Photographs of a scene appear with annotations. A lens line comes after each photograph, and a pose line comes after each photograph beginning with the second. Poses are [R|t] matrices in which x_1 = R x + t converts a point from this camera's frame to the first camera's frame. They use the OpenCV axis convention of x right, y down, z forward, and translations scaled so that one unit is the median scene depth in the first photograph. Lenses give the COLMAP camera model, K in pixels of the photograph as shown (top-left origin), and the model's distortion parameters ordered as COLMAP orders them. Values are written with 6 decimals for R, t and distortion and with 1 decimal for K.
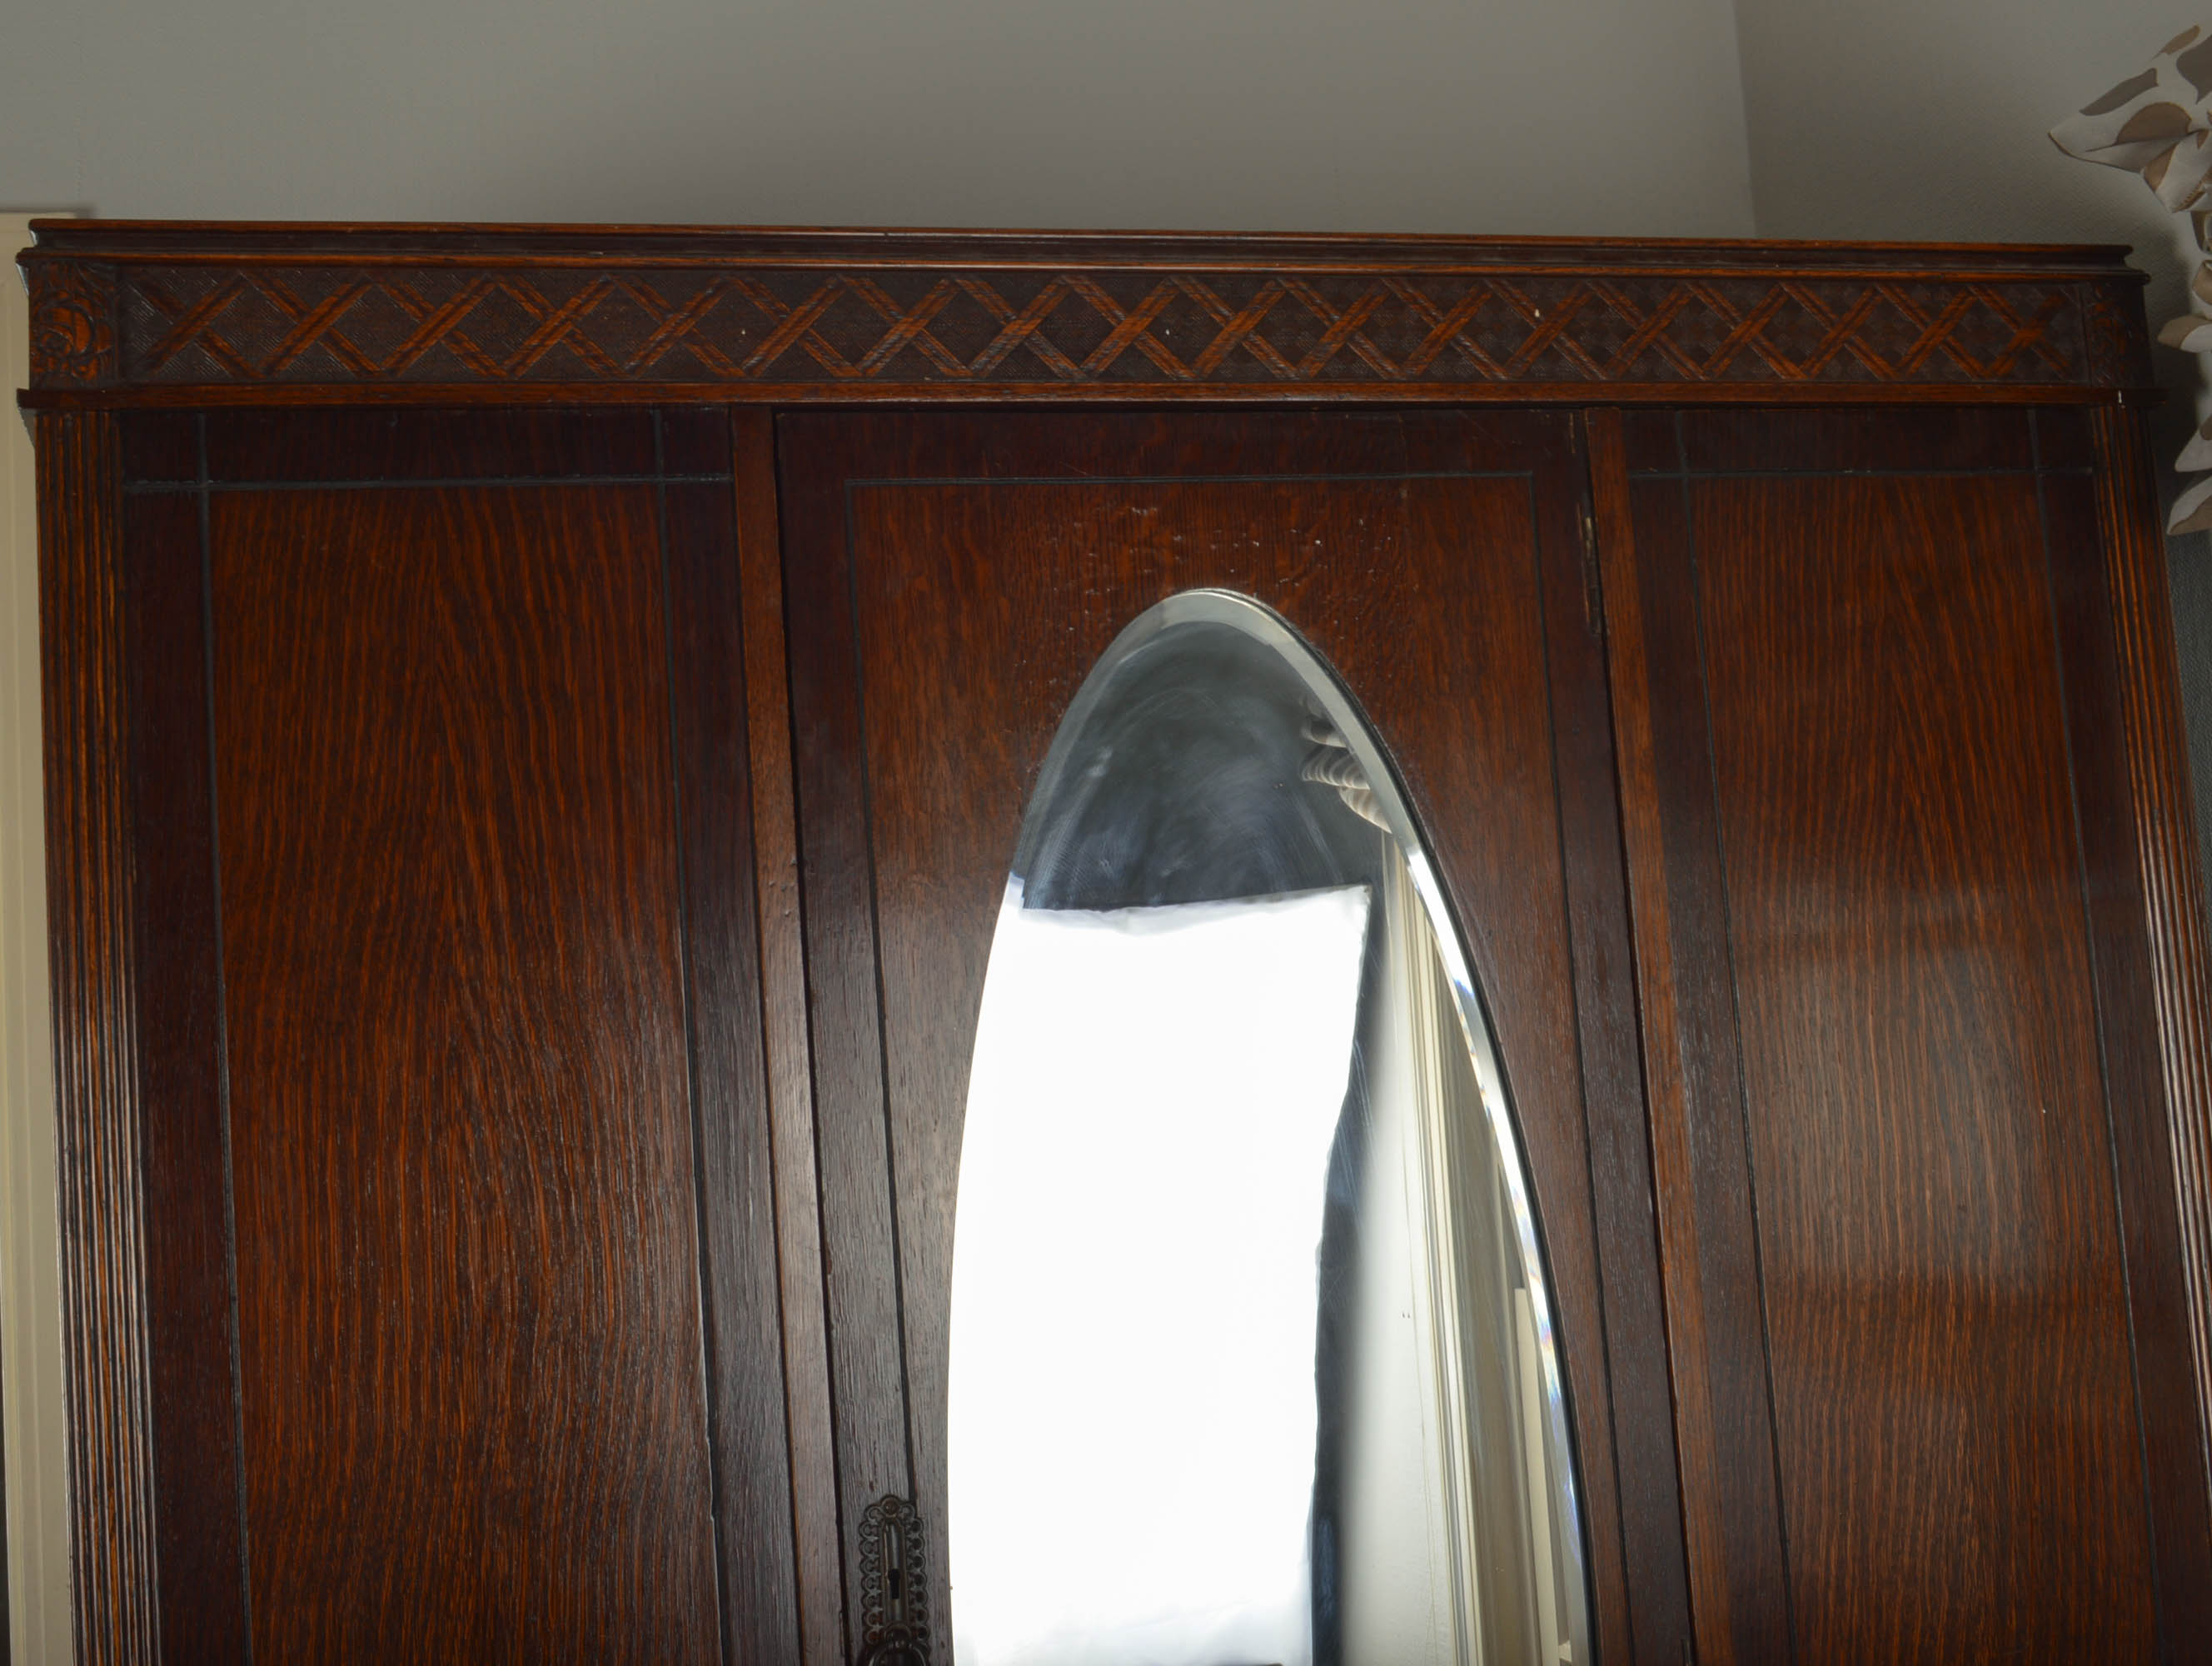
lens RADIAL K [[2791.8, 0, 1097.8], [0, 2791.8, 827.8], [0, 0, 1]] dist [-0.060217, 0.000000]
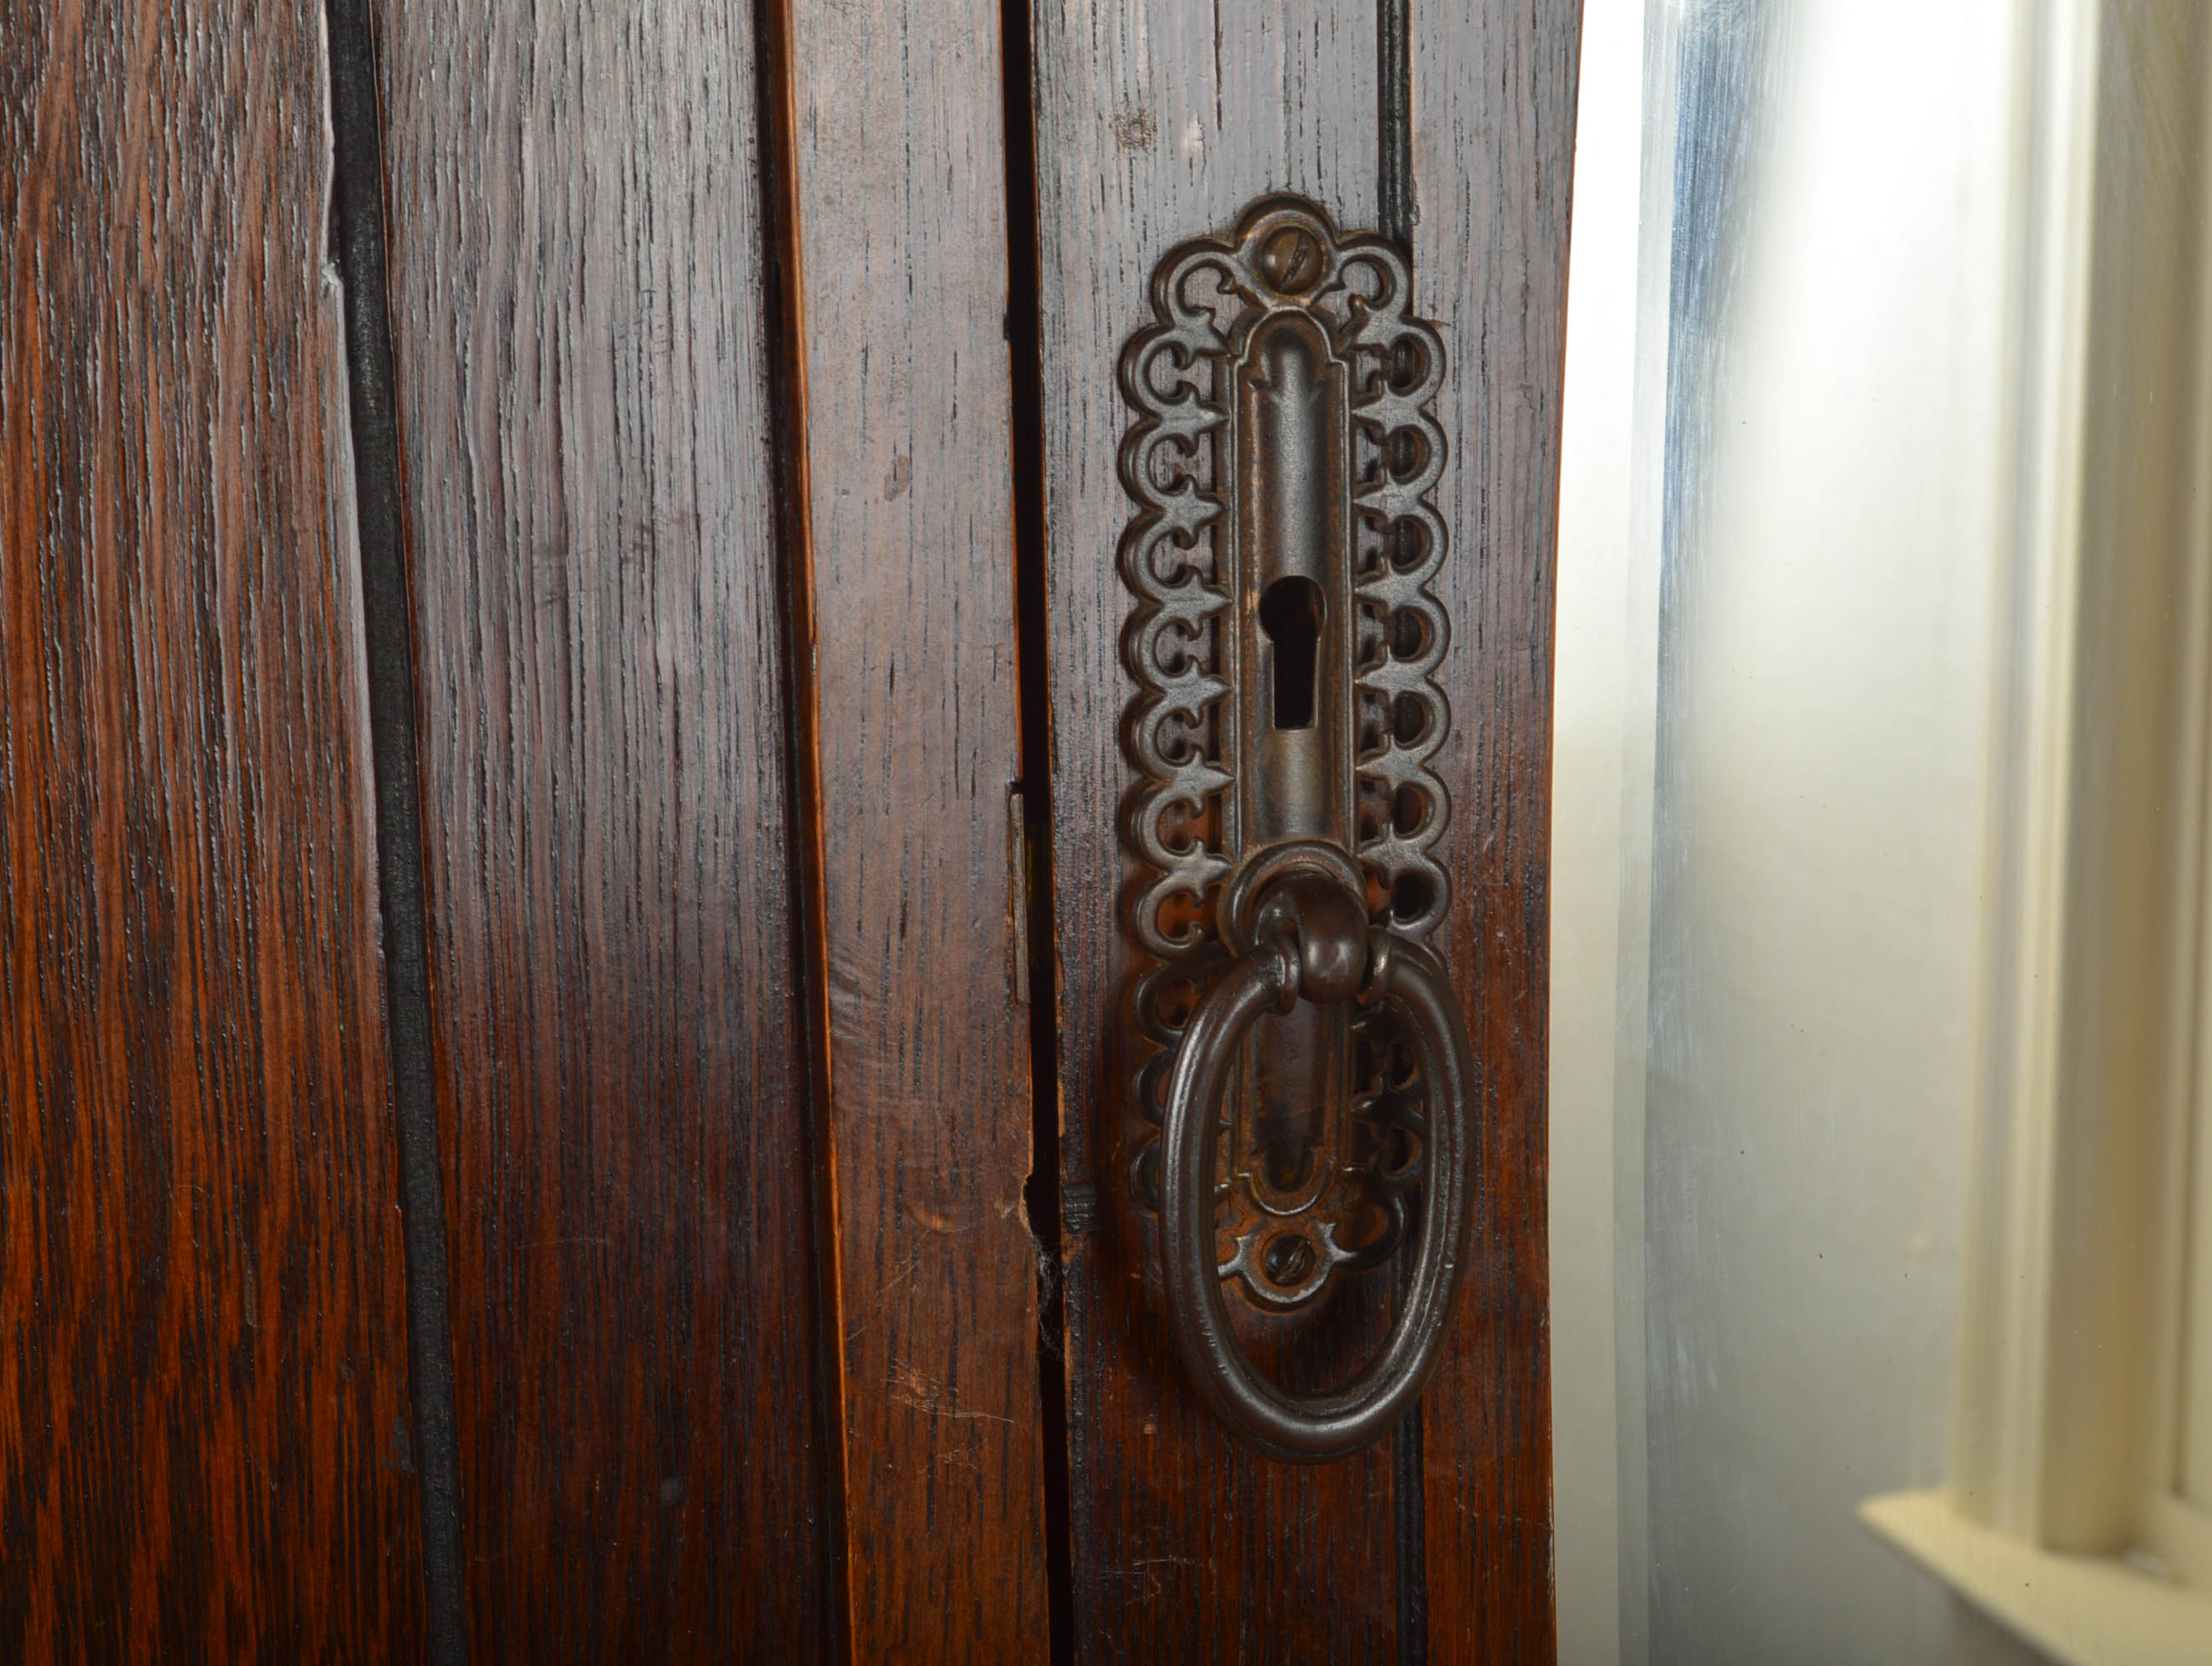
lens RADIAL K [[4197.1, 0, 1114.8], [0, 4197.1, 827.6], [0, 0, 1]] dist [0.045537, 0.000000]
pose [[0.997078, 0.032046, 0.069343, -0.105189], [-0.053559, 0.940525, 0.335477, 0.186300], [-0.054468, -0.338211, 0.939493, 0.722172]]
